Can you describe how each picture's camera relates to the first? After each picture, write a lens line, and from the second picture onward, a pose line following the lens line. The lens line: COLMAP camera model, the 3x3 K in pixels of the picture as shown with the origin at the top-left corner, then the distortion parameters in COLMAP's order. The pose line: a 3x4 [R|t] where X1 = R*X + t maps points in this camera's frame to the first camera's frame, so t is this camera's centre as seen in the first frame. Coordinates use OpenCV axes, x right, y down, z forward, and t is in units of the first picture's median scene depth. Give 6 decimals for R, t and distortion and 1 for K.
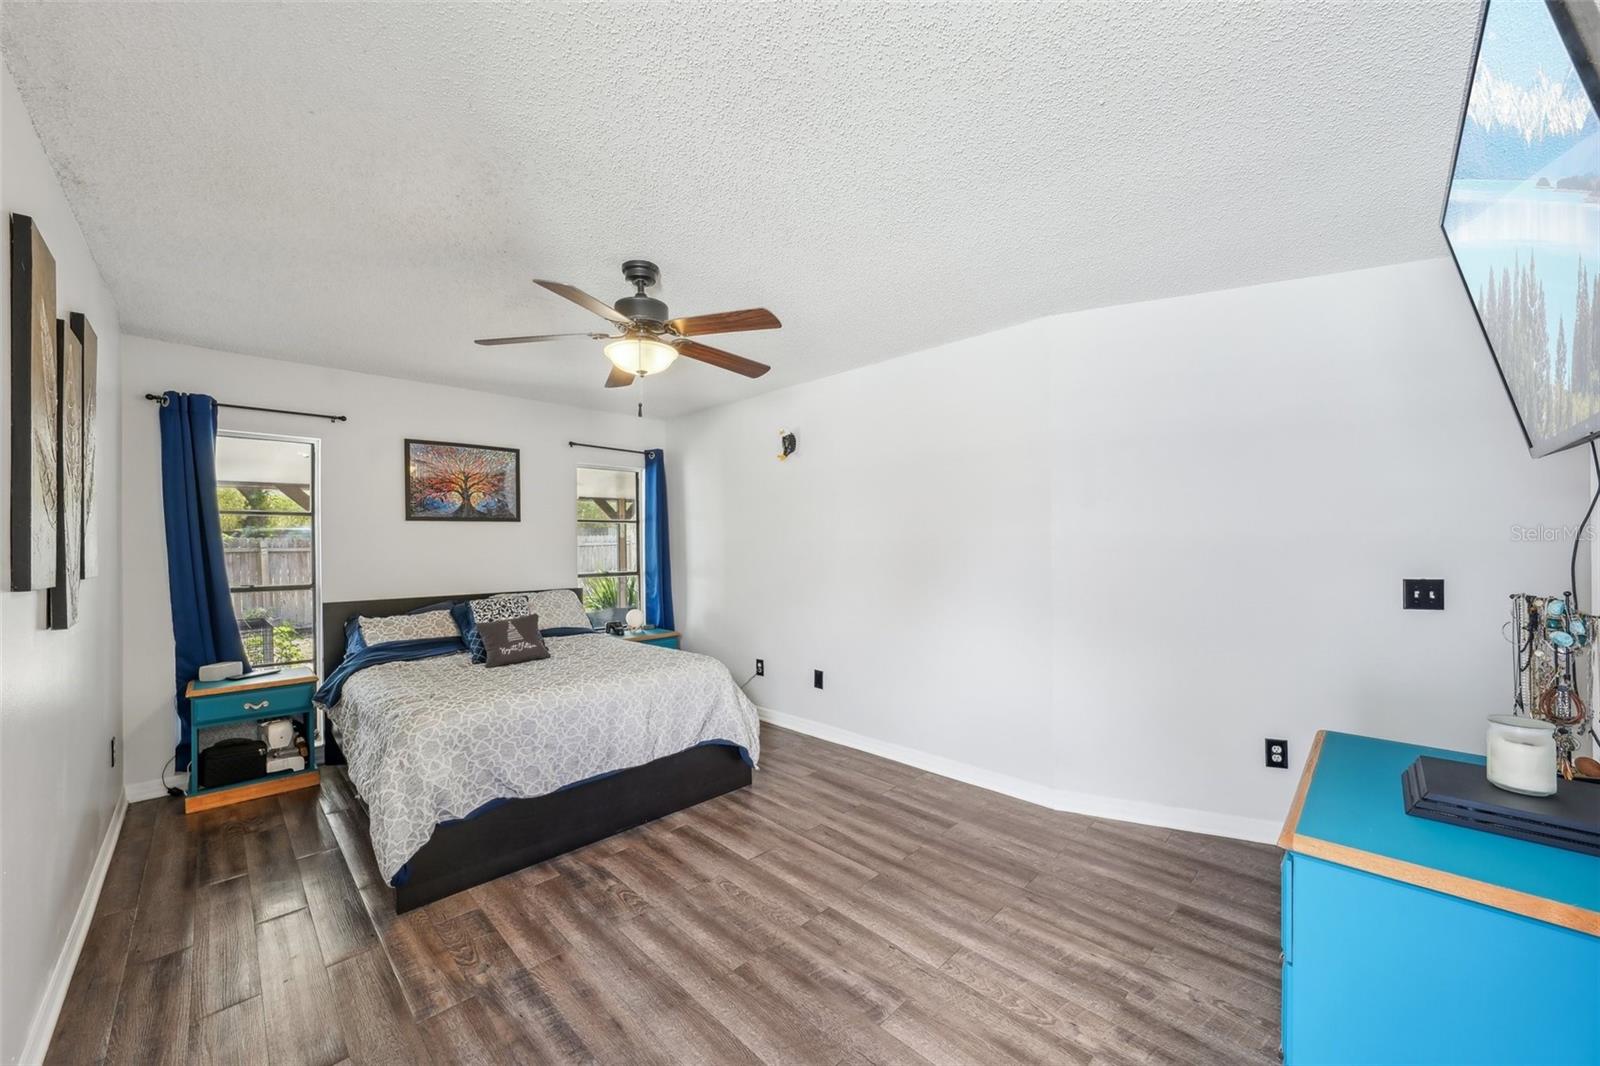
lens RADIAL K [[594.0, 0, 796.2], [0, 594.0, 534.0], [0, 0, 1]] dist [-0.020306, 0.003862]
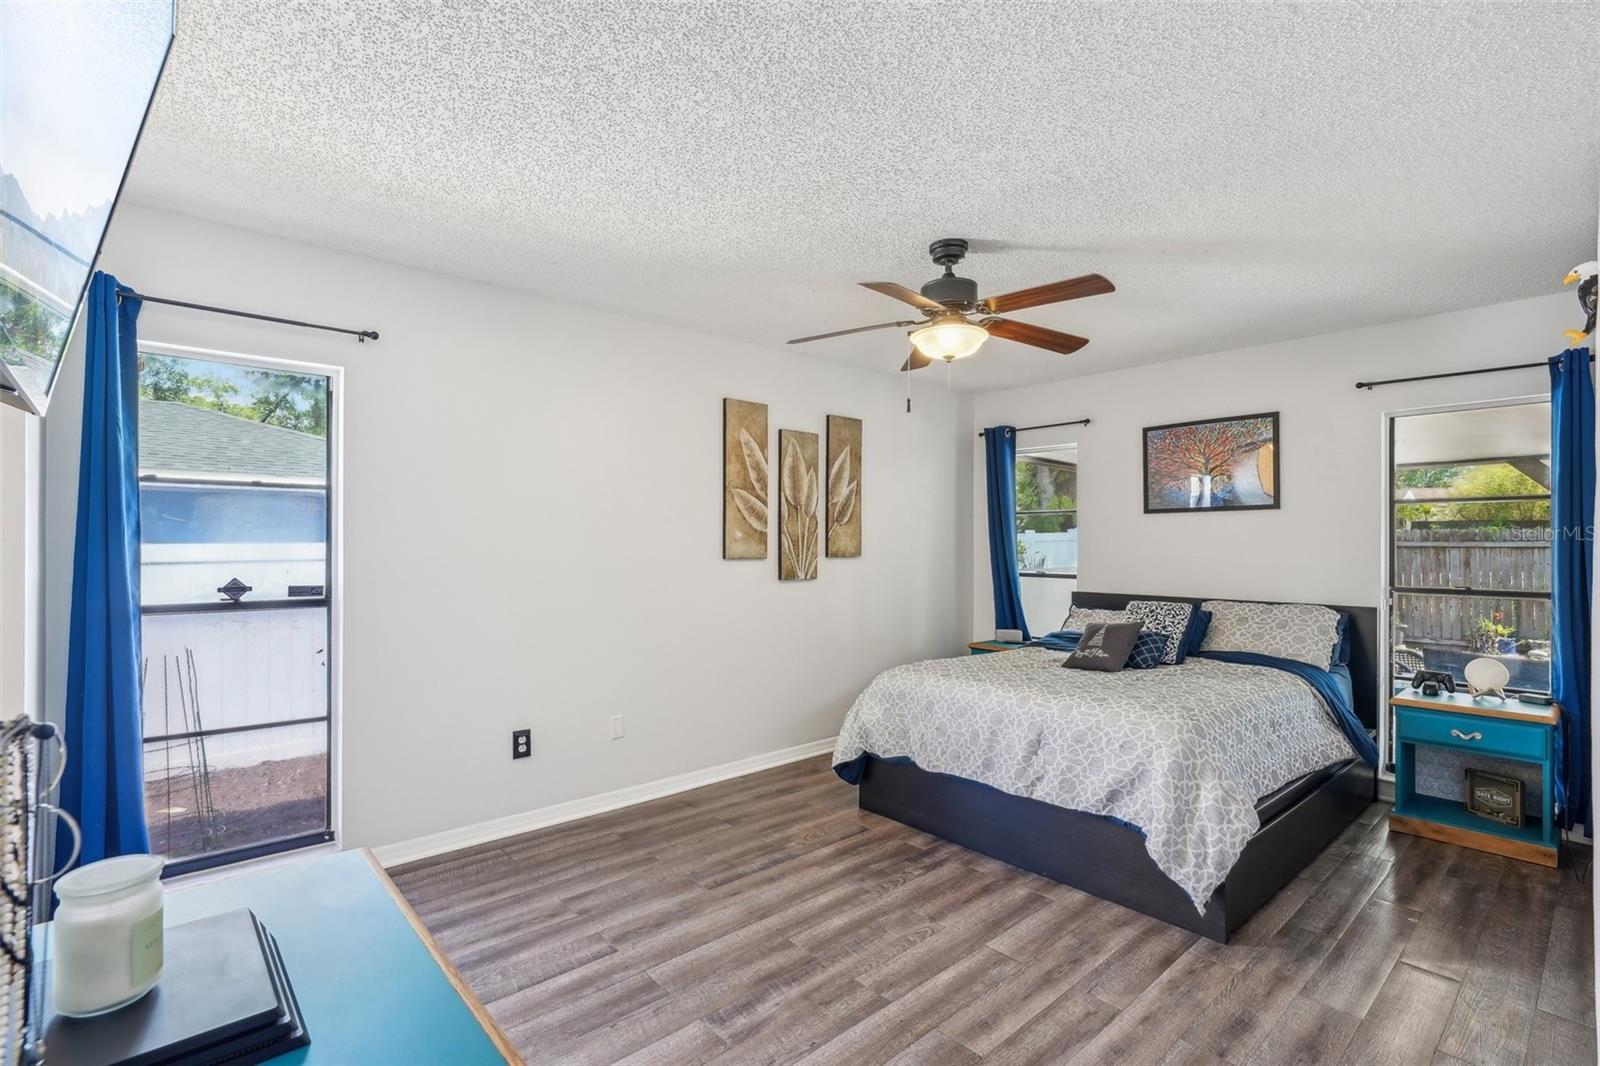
lens RADIAL K [[748.3, 0, 798.5], [0, 748.3, 540.9], [0, 0, 1]] dist [-0.000333, 0.000923]
pose [[-0.054895, 0.009926, -0.998443, 0.938786], [0.015403, 0.999840, 0.009093, 0.002886], [0.998373, -0.014879, -0.055039, 0.832623]]
